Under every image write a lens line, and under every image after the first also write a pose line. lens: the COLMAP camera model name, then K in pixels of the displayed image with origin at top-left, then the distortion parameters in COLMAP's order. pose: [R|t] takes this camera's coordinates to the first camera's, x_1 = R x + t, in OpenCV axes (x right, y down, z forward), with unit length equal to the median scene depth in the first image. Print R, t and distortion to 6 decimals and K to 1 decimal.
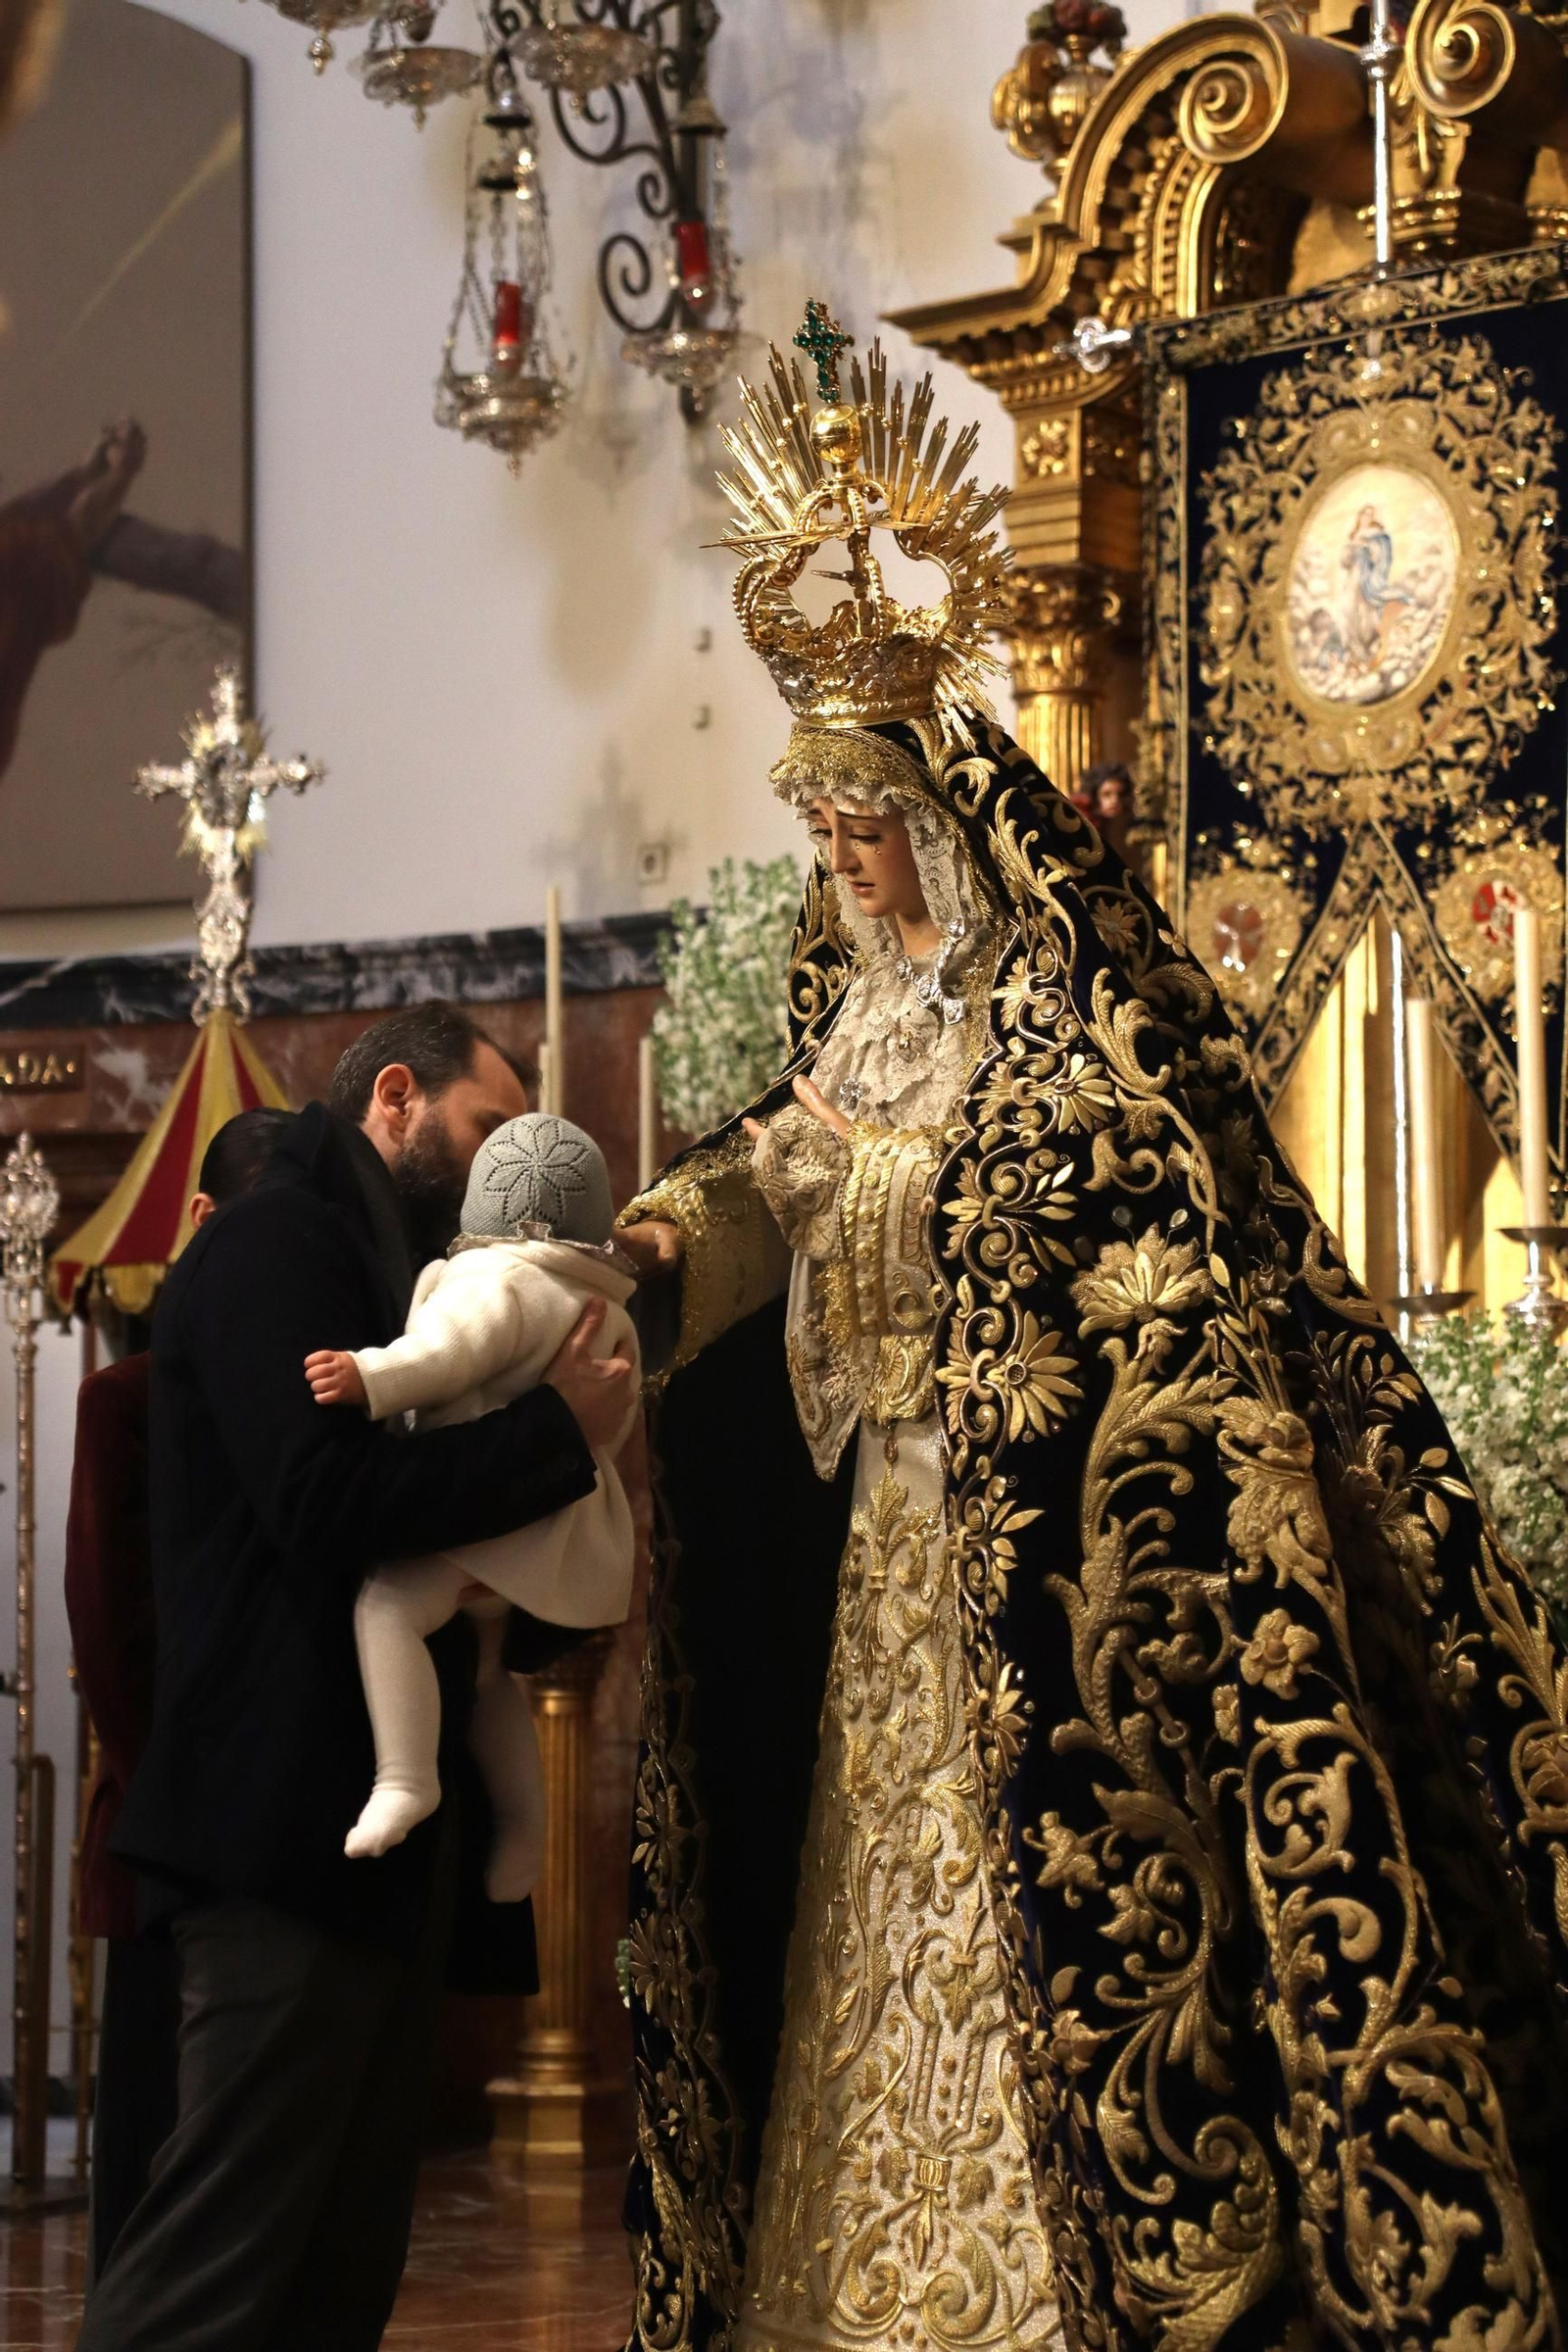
lens RADIAL K [[5424.5, 0, 784.0], [0, 5424.5, 1176.0], [0, 0, 1]] dist [0.377124, 0.169307]
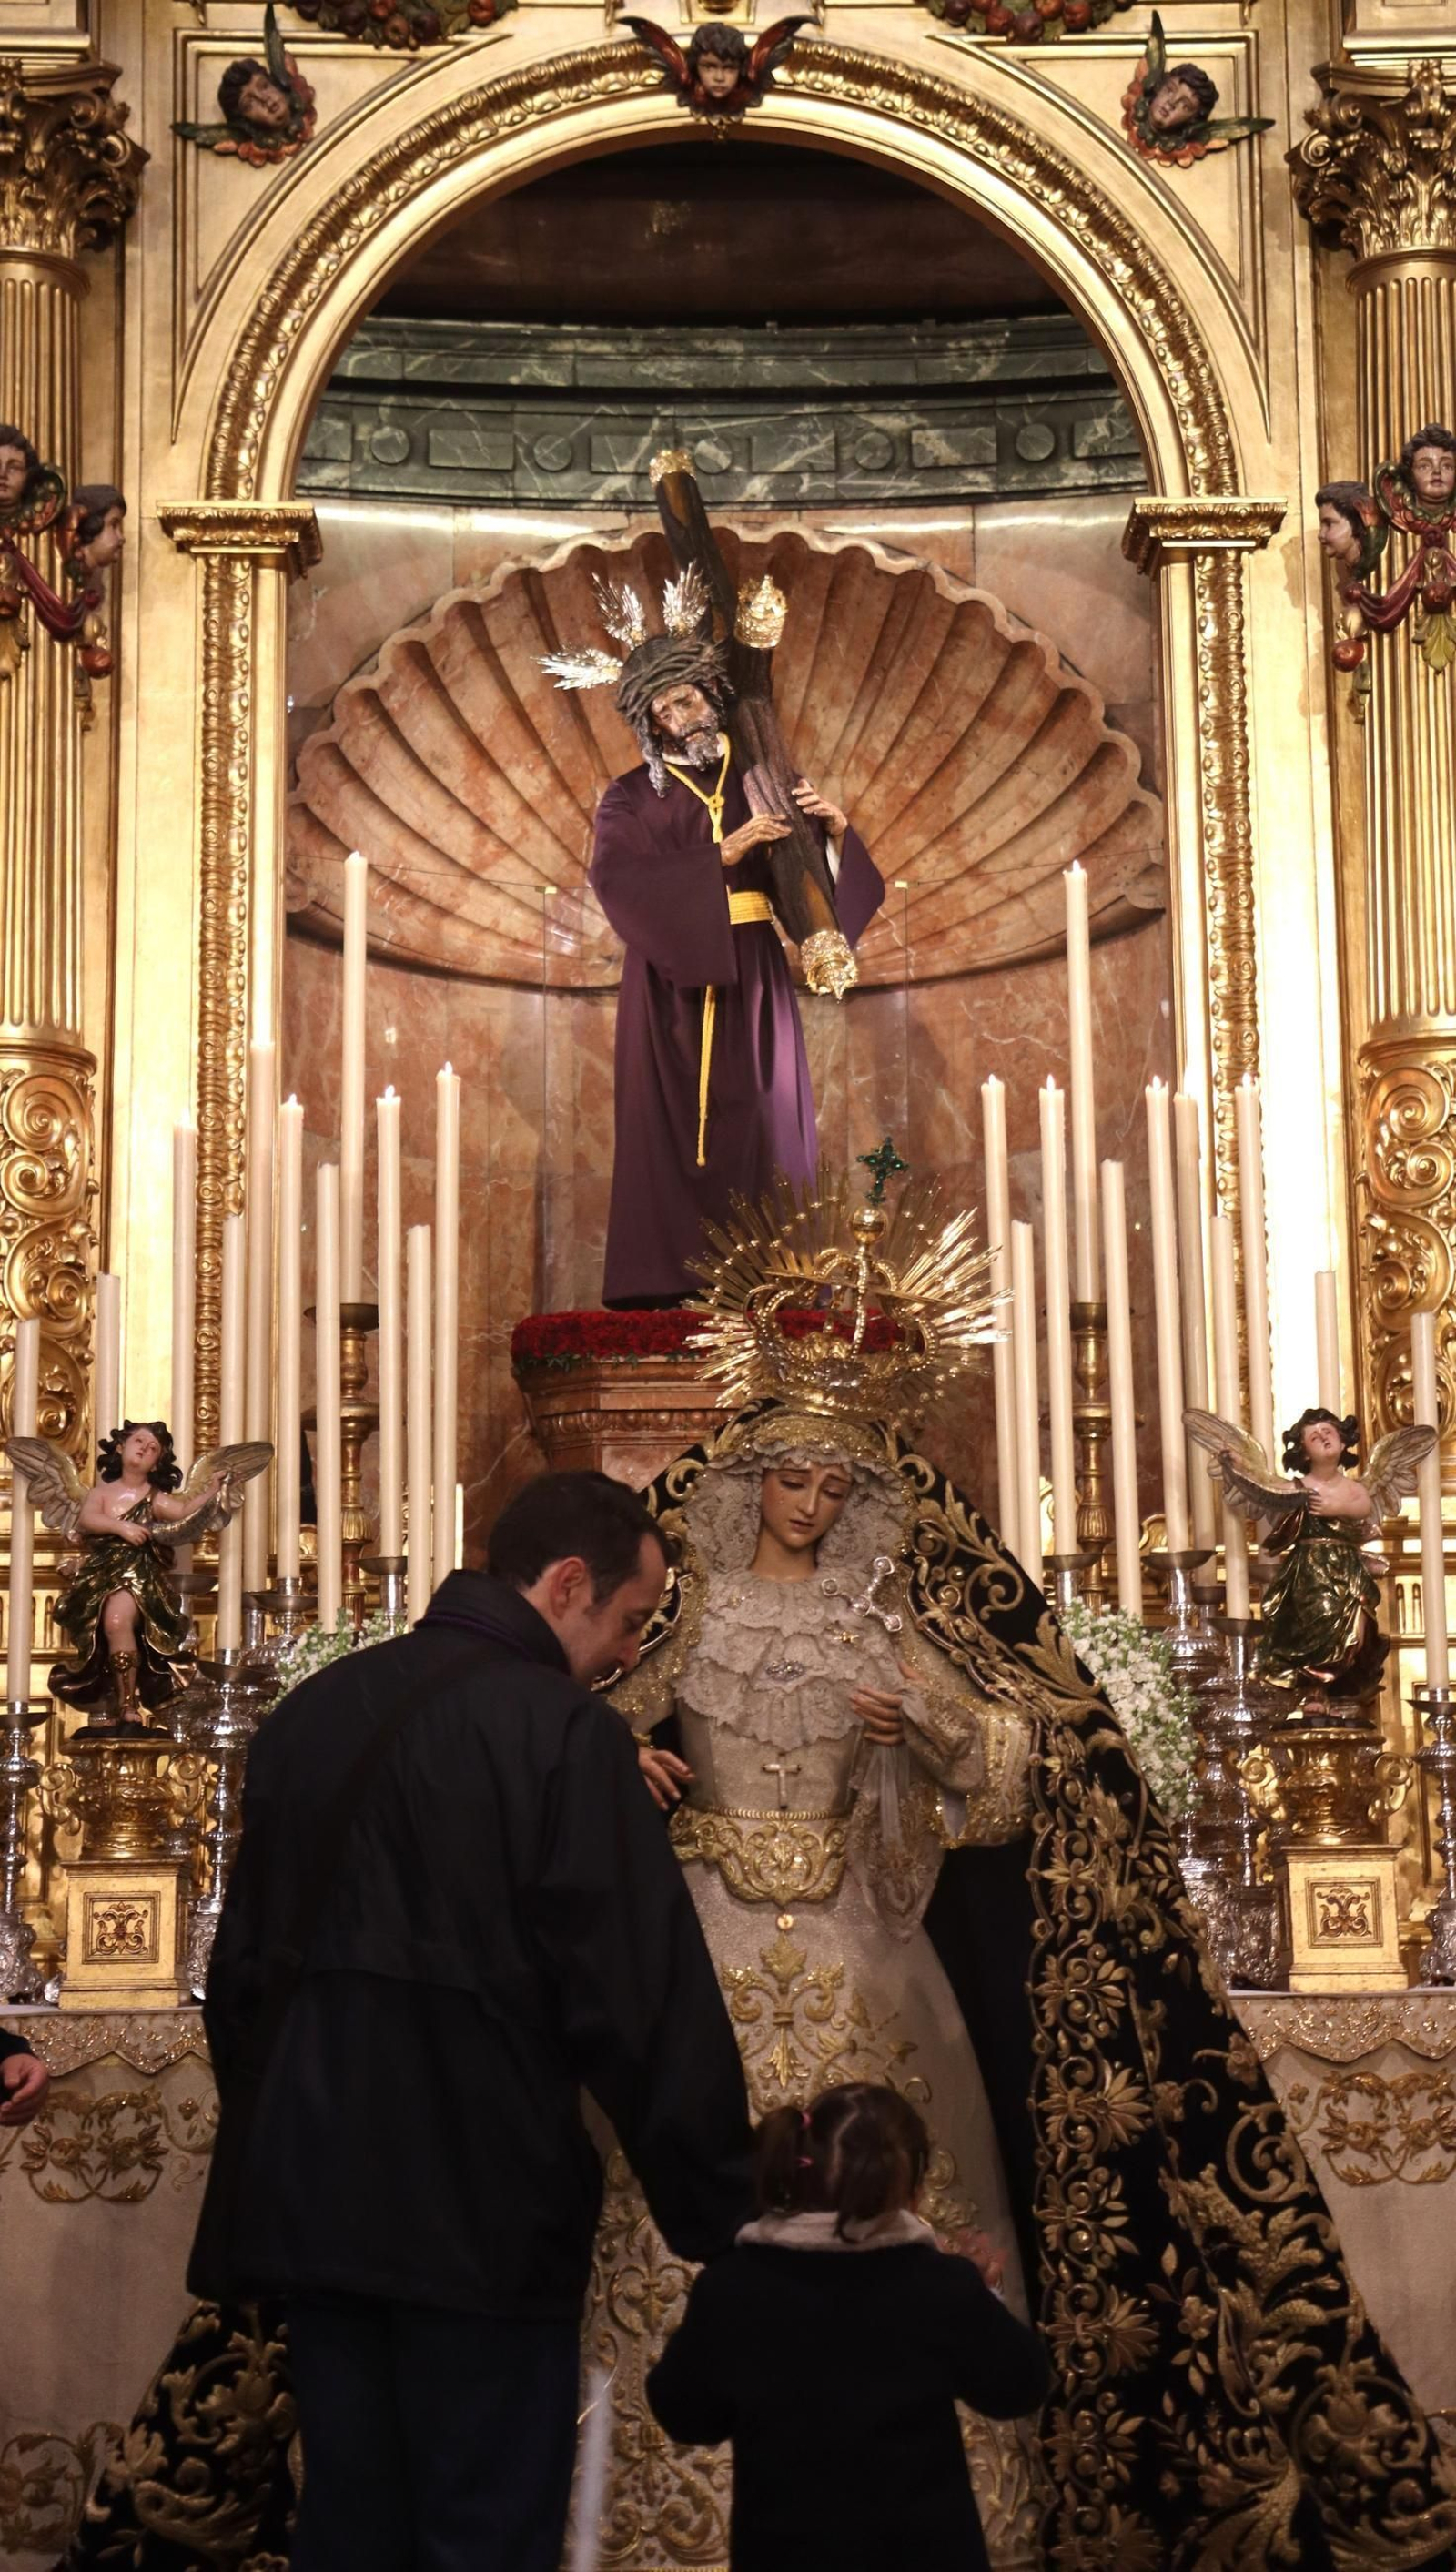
lens RADIAL K [[4236.5, 0, 764.2], [0, 4236.5, 1212.0], [0, 0, 1]] dist [0.152203, 0.230786]
pose [[0.402724, 0.179177, 0.897613, -1.062746], [-0.061833, 0.983739, -0.168627, 0.058048], [-0.913231, 0.012408, 0.407254, 0.570342]]
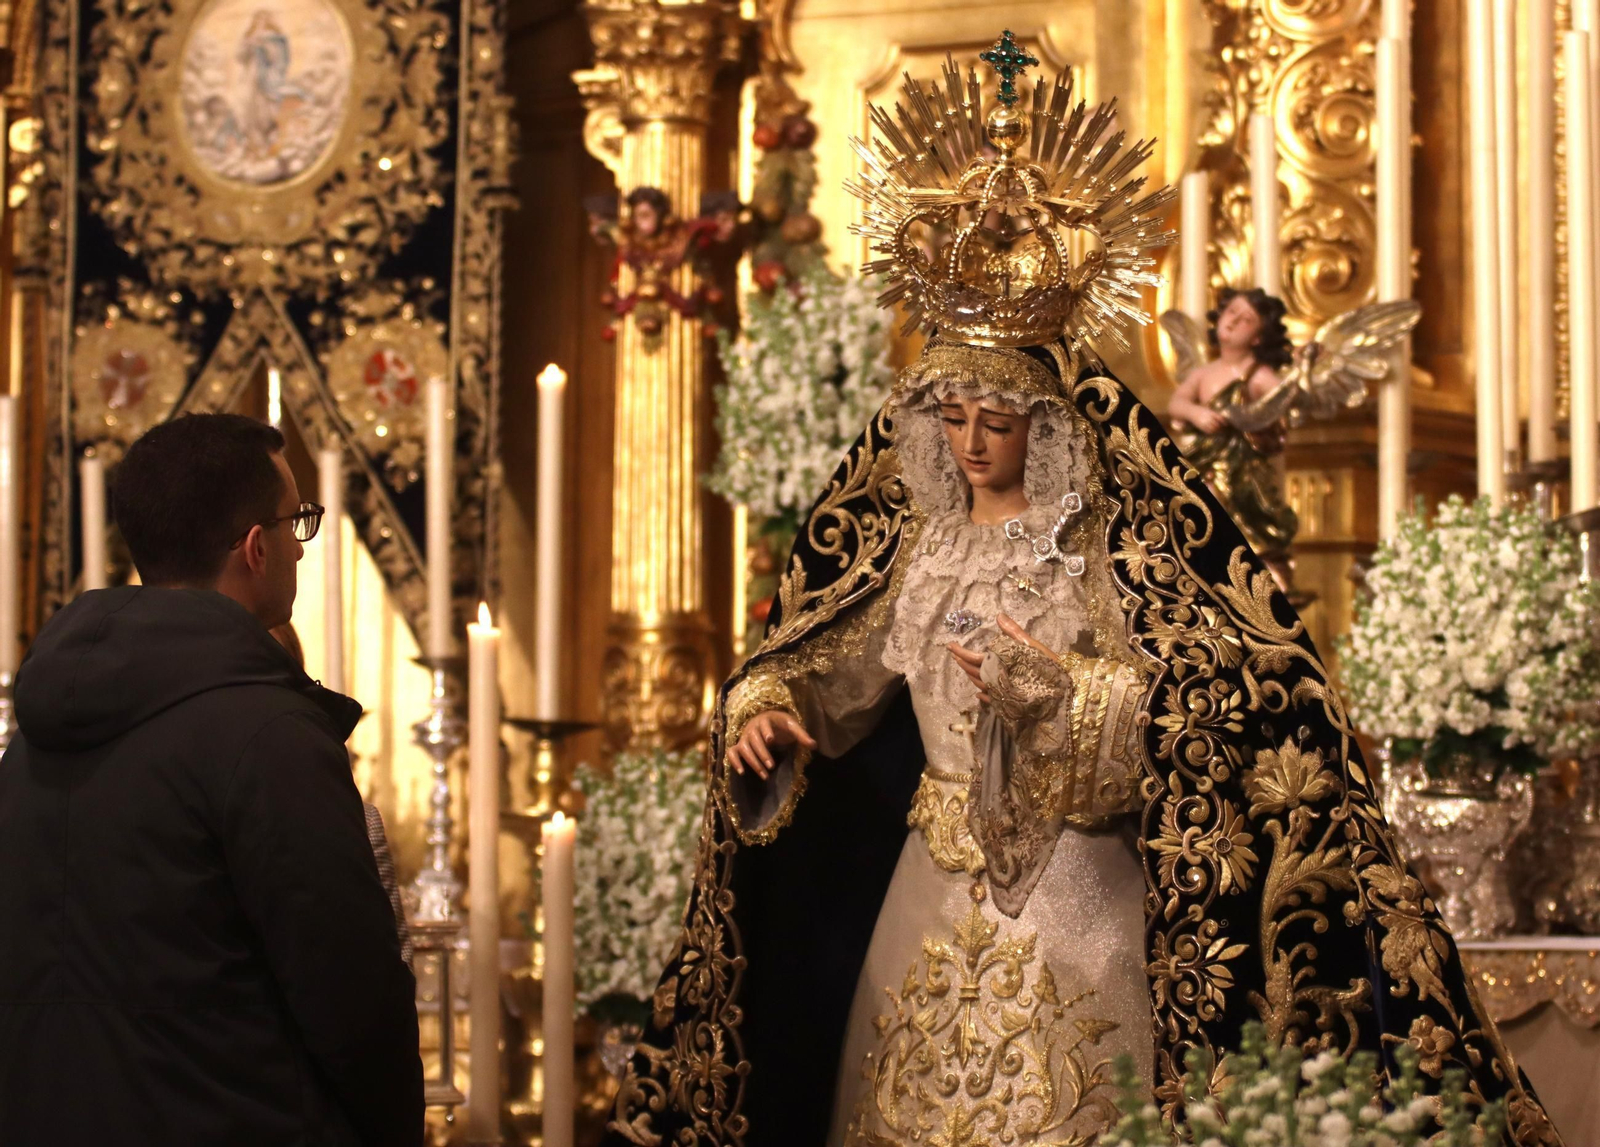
lens RADIAL K [[5846.5, 0, 800.0], [0, 5846.5, 573.5], [0, 0, 1]] dist [-0.306128, -2.575564]
pose [[0.886597, 0.035827, 0.461153, -0.702051], [-0.042665, 0.999080, 0.004408, -0.032557], [-0.460571, -0.023584, 0.887310, -0.243581]]
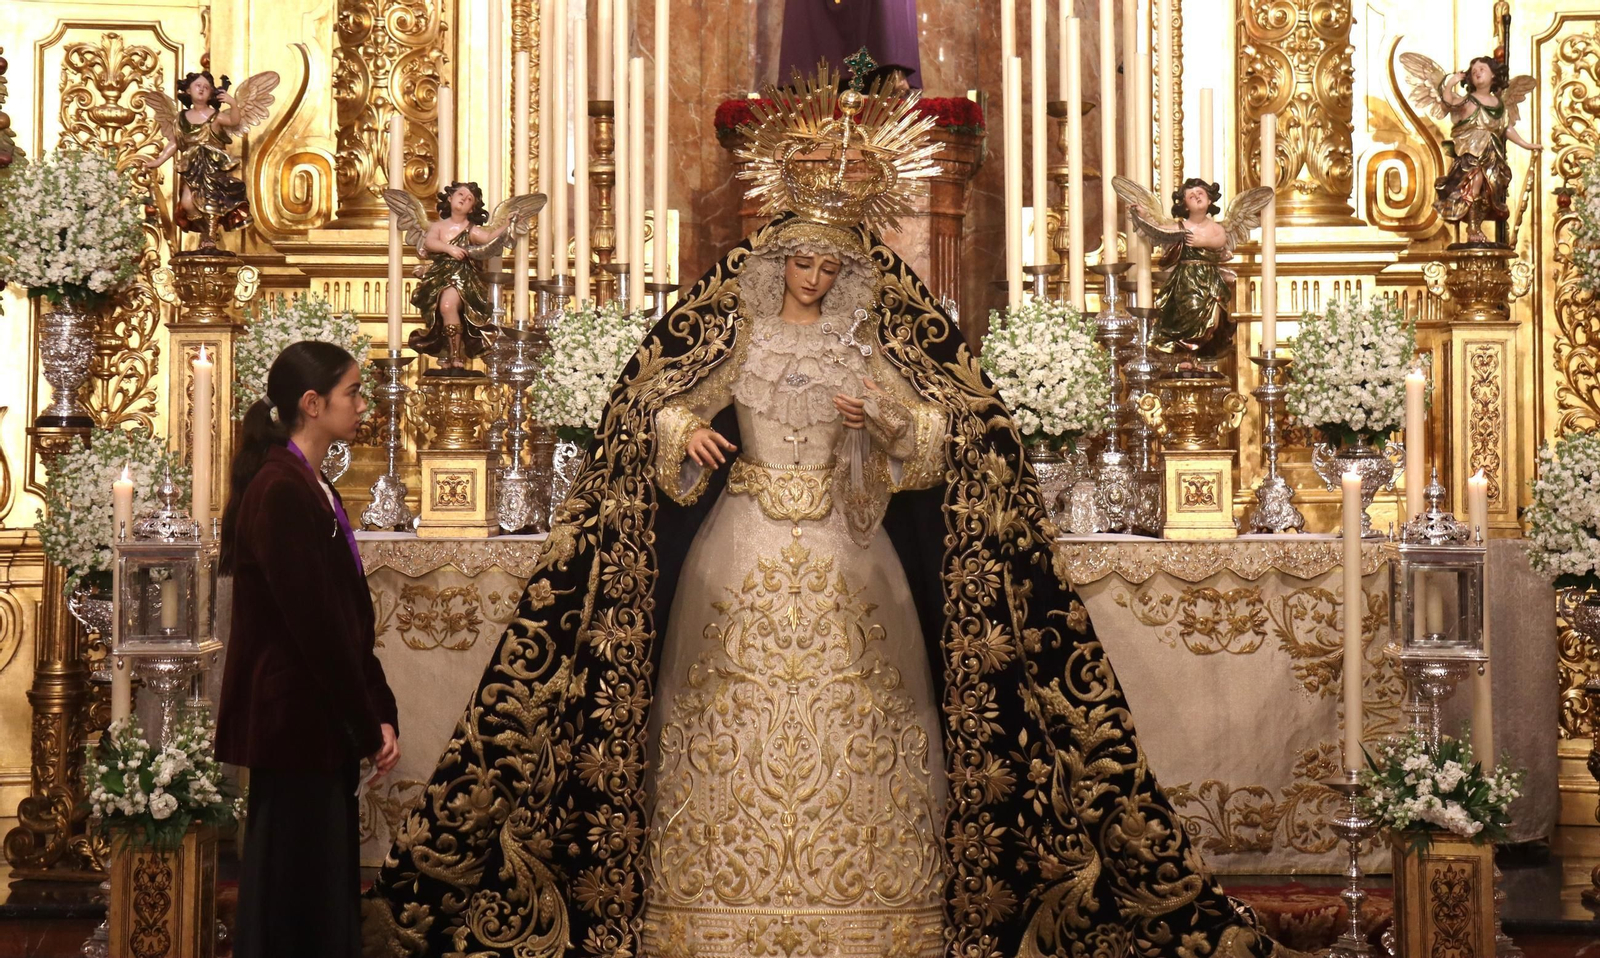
lens RADIAL K [[2634.4, 0, 804.4], [0, 2634.4, 327.2], [0, 0, 1]] dist [0.122996, -0.058405]
pose [[0.464515, 0.056084, 0.883788, -1.026387], [-0.072834, 0.997031, -0.024989, -0.009690], [-0.882565, -0.052762, 0.467221, 0.492457]]
